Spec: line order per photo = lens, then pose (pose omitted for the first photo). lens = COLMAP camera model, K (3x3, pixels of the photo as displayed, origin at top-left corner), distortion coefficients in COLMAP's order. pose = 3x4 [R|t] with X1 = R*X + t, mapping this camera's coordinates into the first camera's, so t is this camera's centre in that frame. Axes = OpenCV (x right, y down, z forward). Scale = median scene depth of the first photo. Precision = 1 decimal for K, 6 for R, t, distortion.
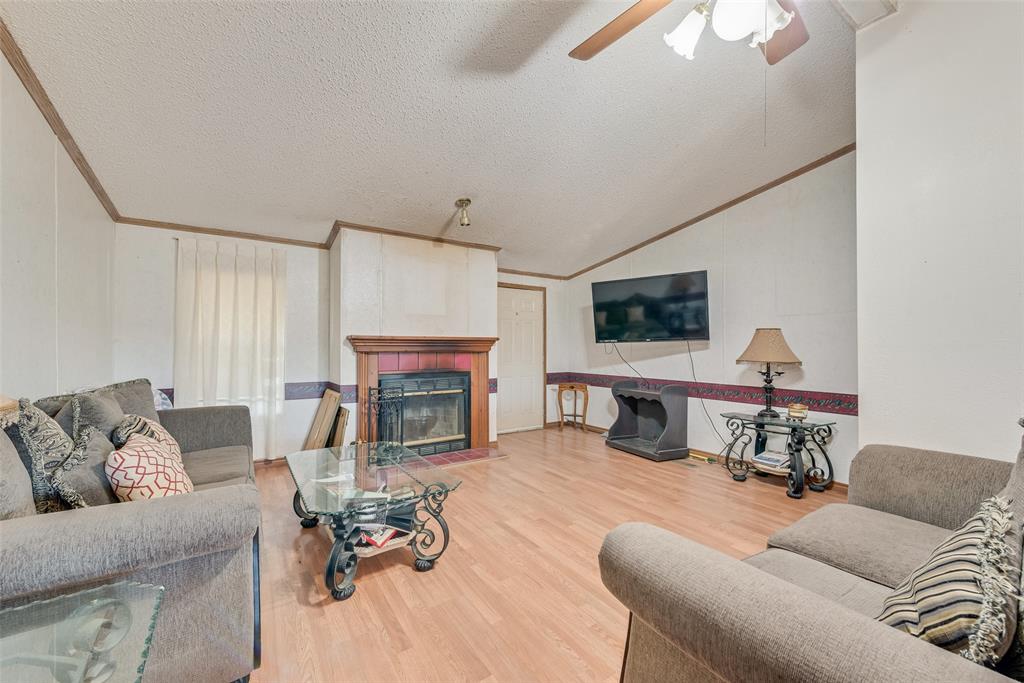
lens RADIAL K [[408.1, 0, 507.8], [0, 408.1, 353.0], [0, 0, 1]] dist [0.008816, -0.000631]
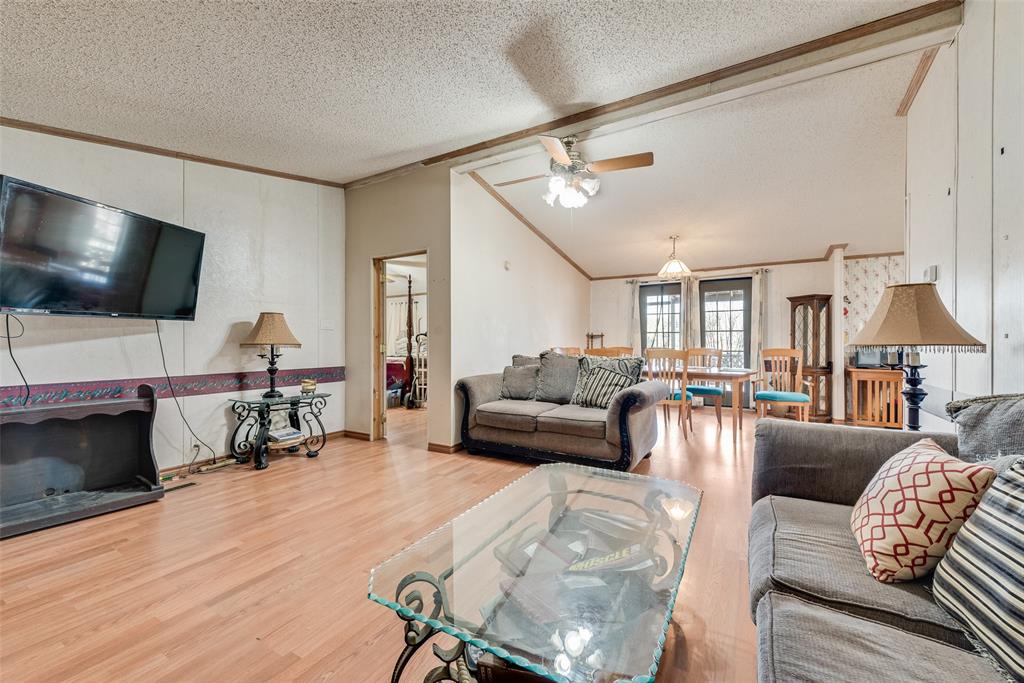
lens RADIAL K [[408.1, 0, 507.8], [0, 408.1, 353.0], [0, 0, 1]] dist [0.008816, -0.000631]
pose [[-0.464502, -0.023069, 0.885272, -0.553749], [0.007767, 0.999516, 0.030121, 0.013918], [-0.885538, 0.020867, -0.464098, 0.919930]]
